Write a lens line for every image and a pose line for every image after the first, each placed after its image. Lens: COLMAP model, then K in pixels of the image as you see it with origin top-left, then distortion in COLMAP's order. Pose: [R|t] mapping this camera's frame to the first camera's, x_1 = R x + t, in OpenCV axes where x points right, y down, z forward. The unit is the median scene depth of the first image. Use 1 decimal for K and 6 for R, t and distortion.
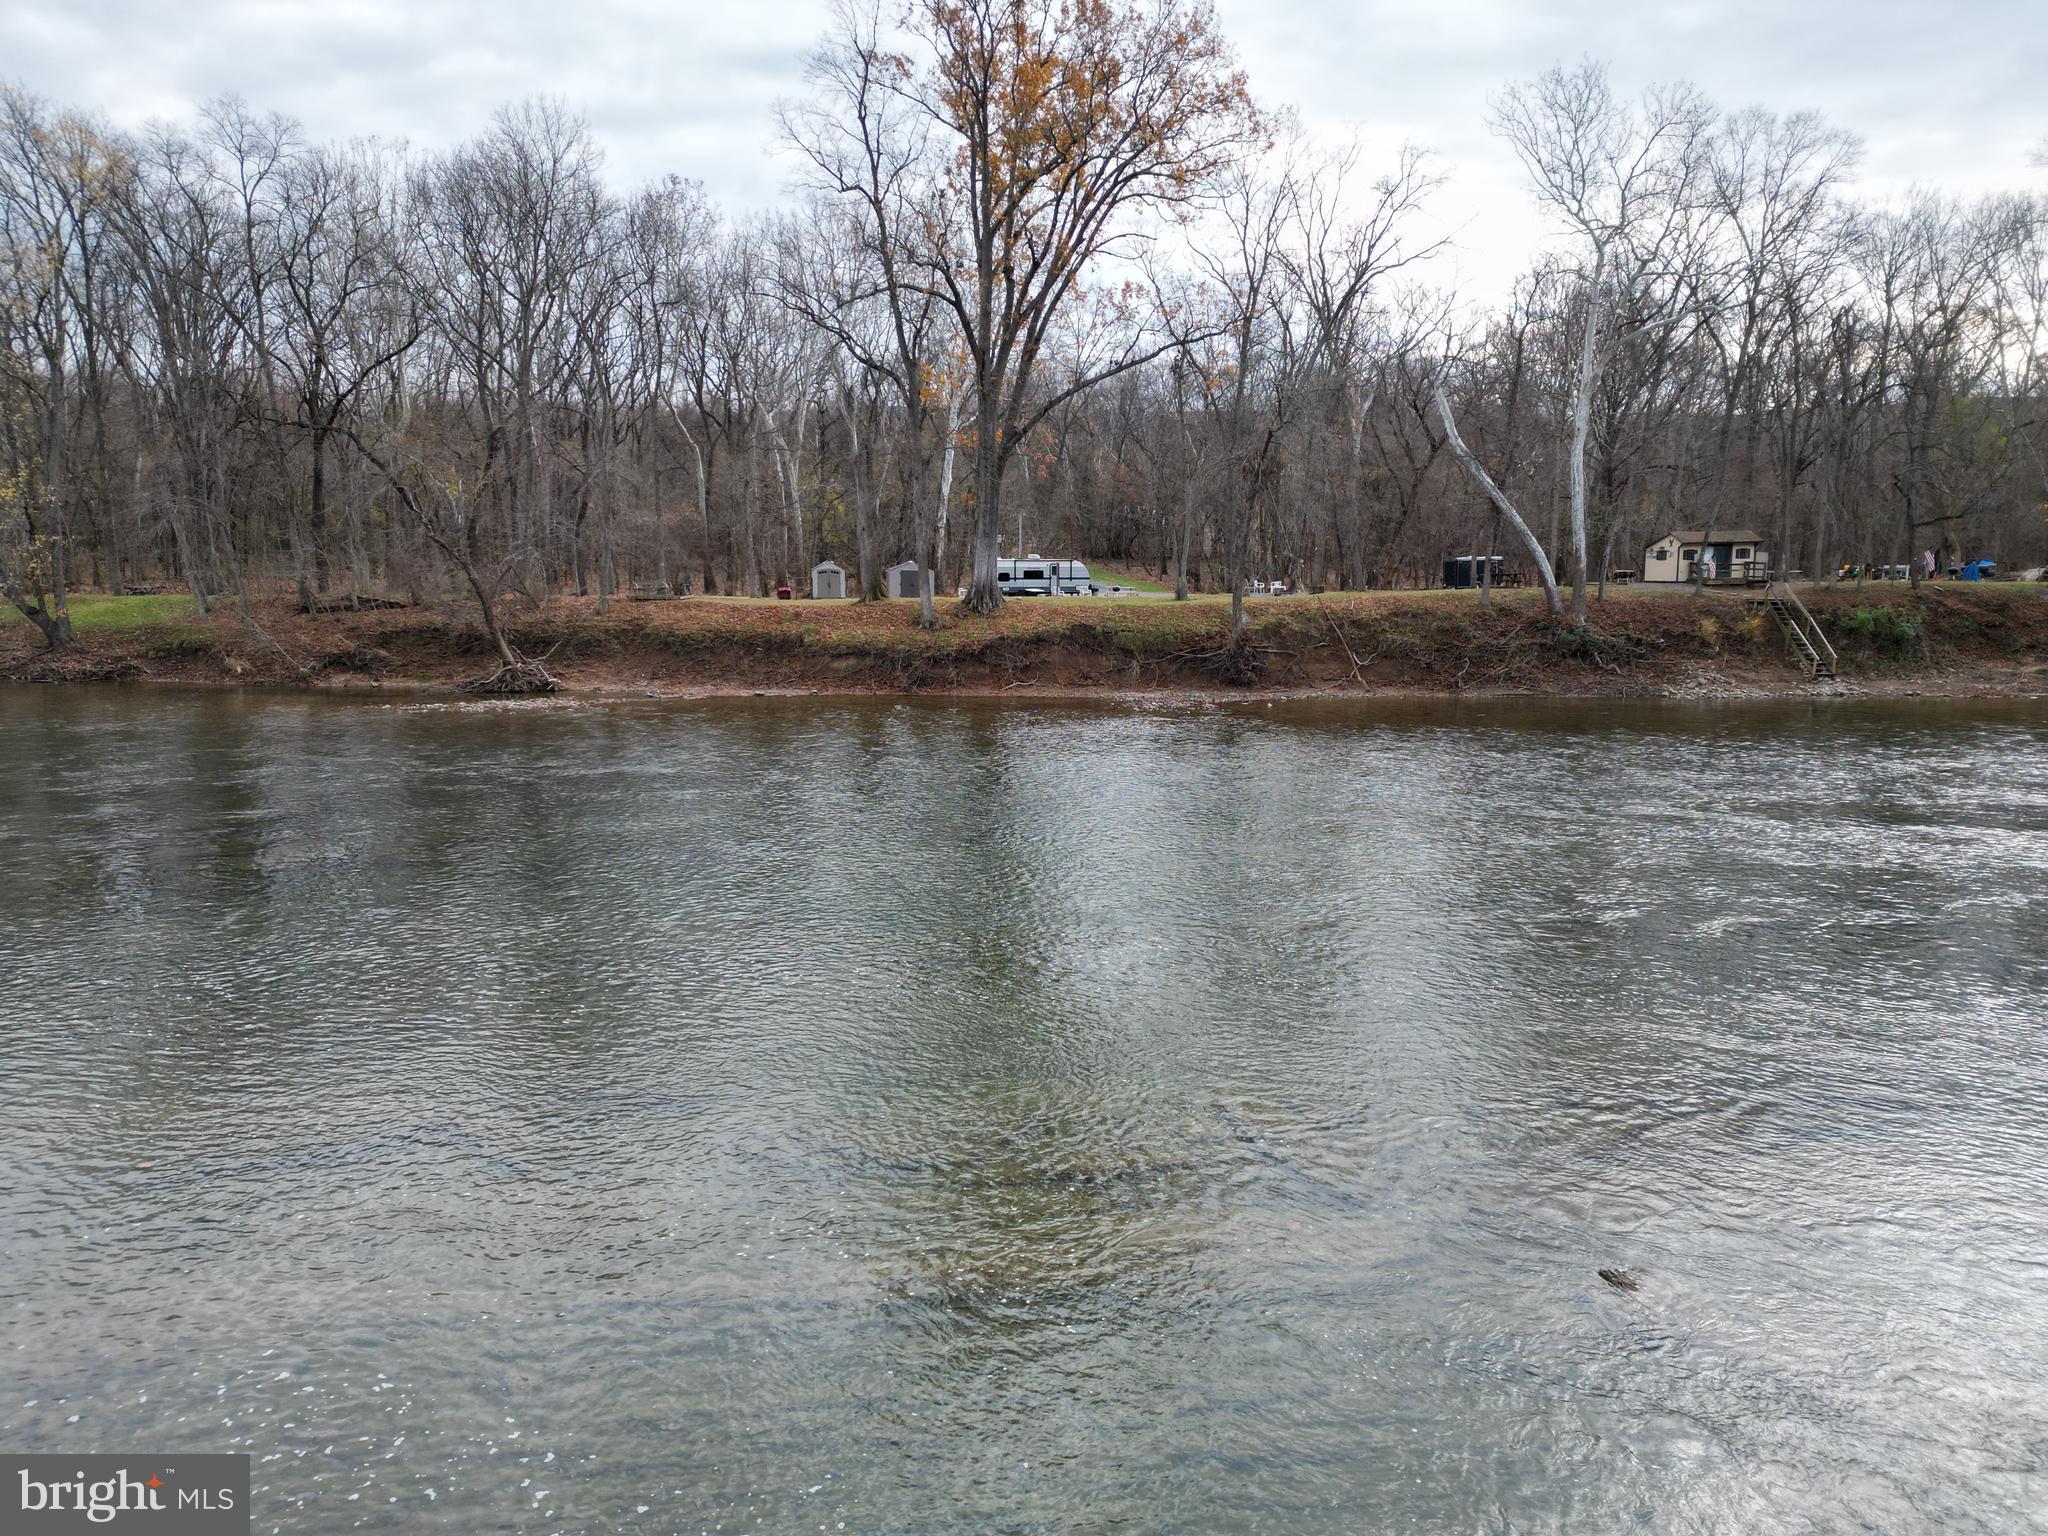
lens RADIAL K [[1428.3, 0, 1020.8], [0, 1428.3, 777.8], [0, 0, 1]] dist [0.049650, -0.014037]
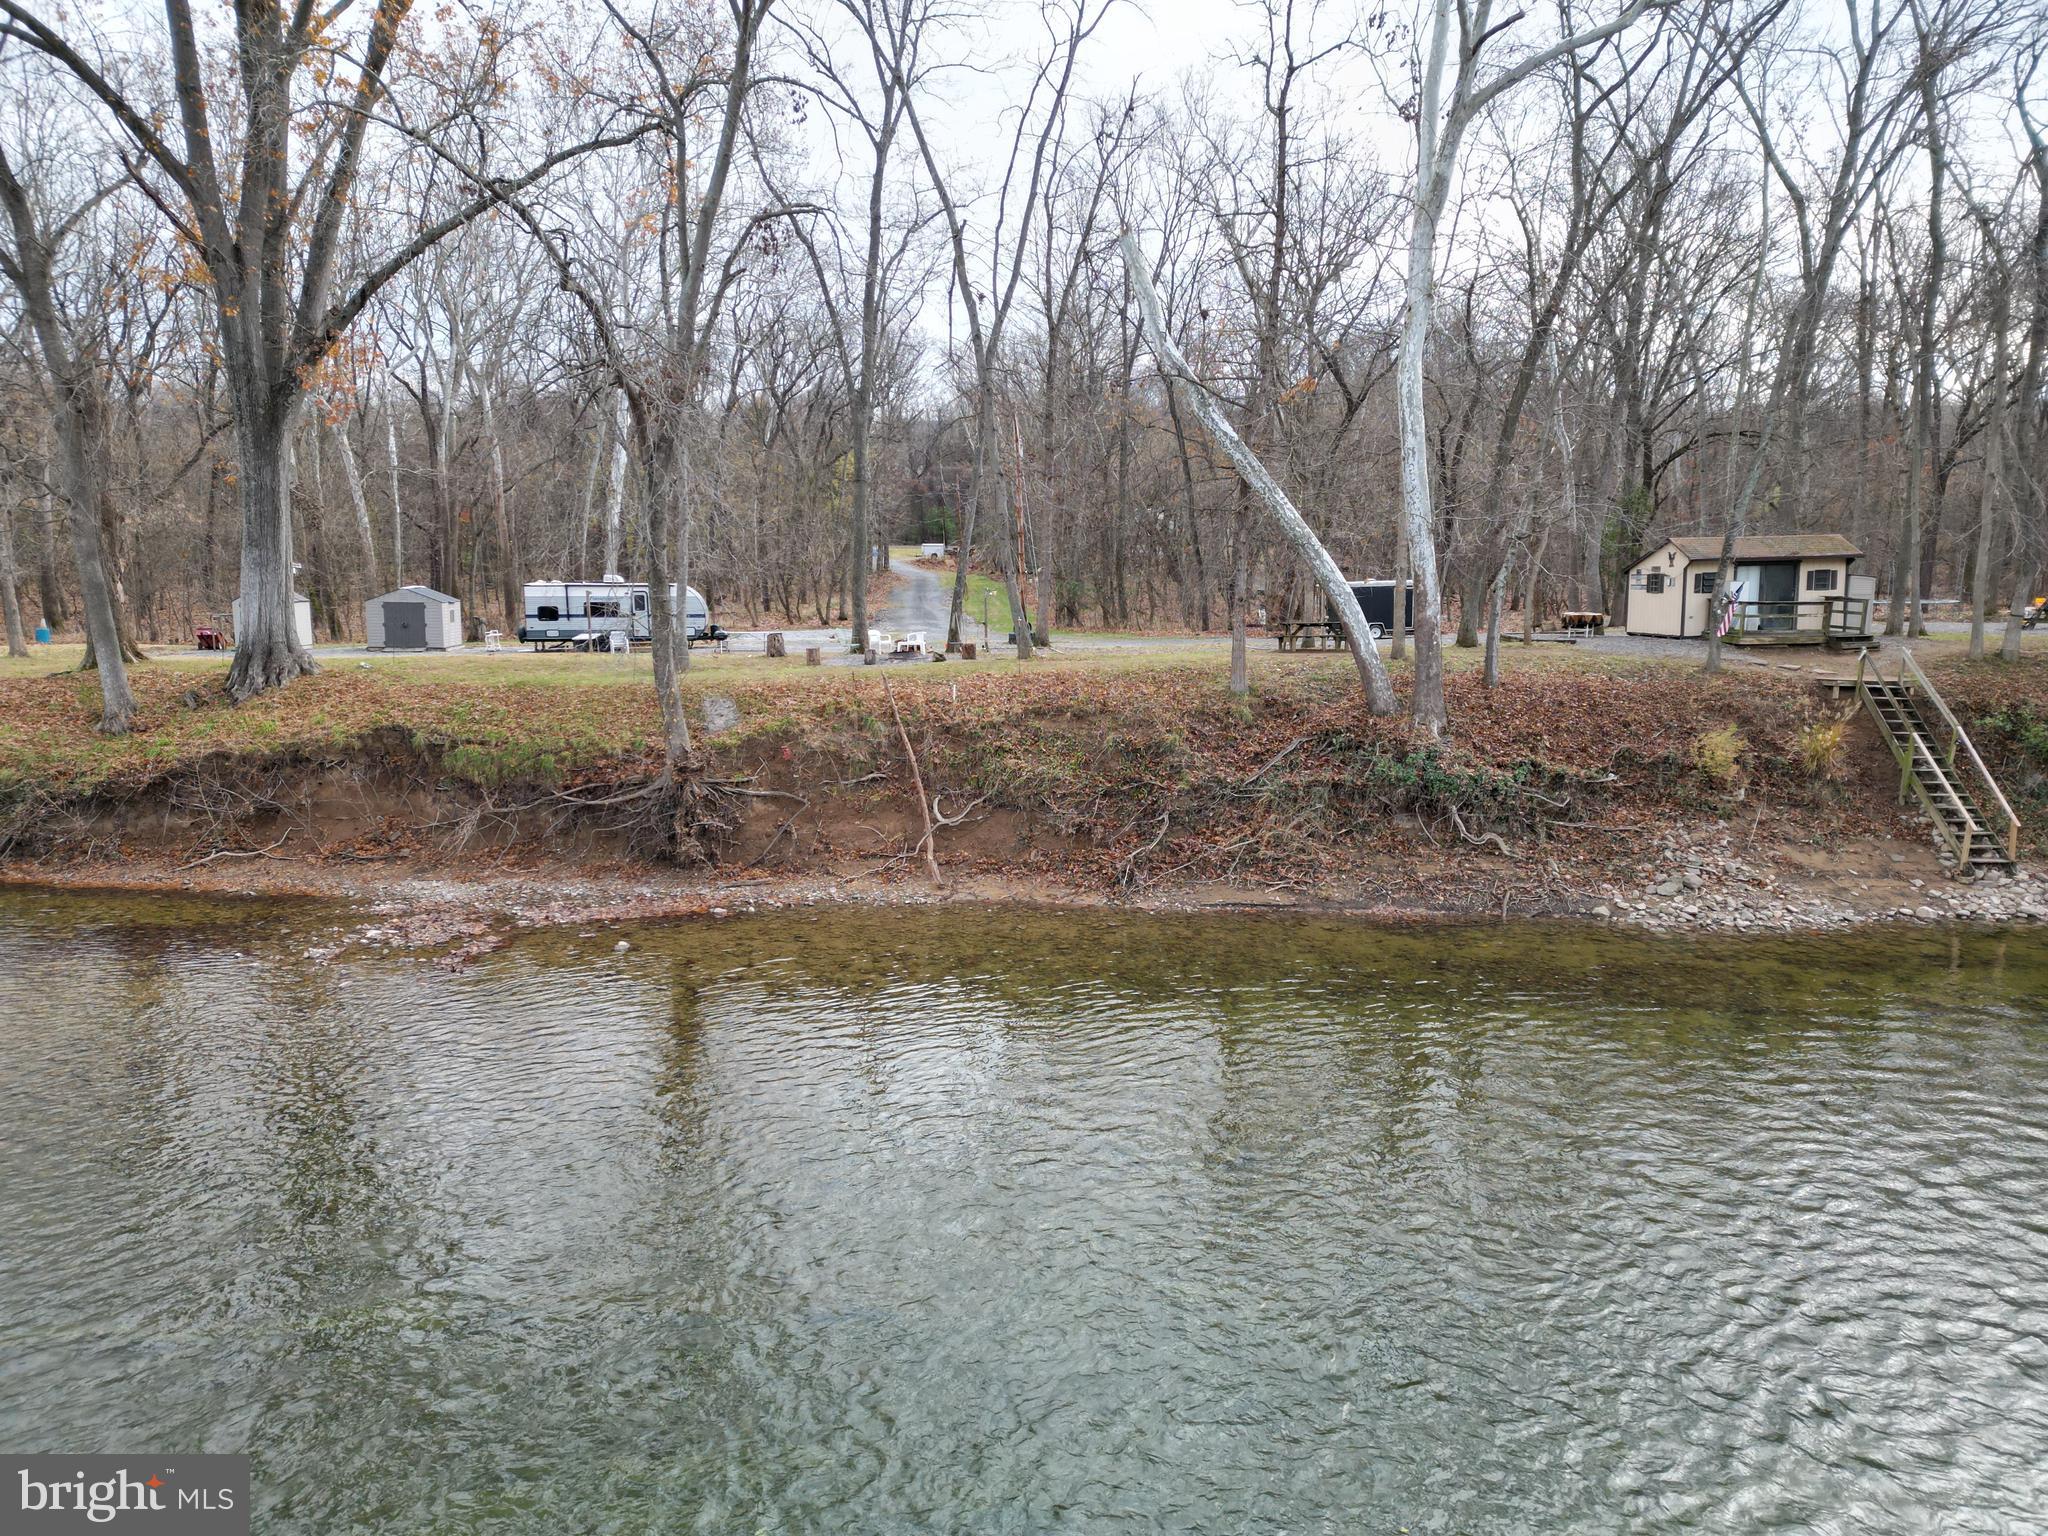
lens RADIAL K [[1428.3, 0, 1033.0], [0, 1428.3, 761.8], [0, 0, 1]] dist [0.049650, -0.014037]
pose [[0.996354, 0.009688, -0.084761, 0.299154], [-0.010919, 0.999841, -0.014066, -0.090778], [0.084612, 0.014941, 0.996302, 0.528937]]
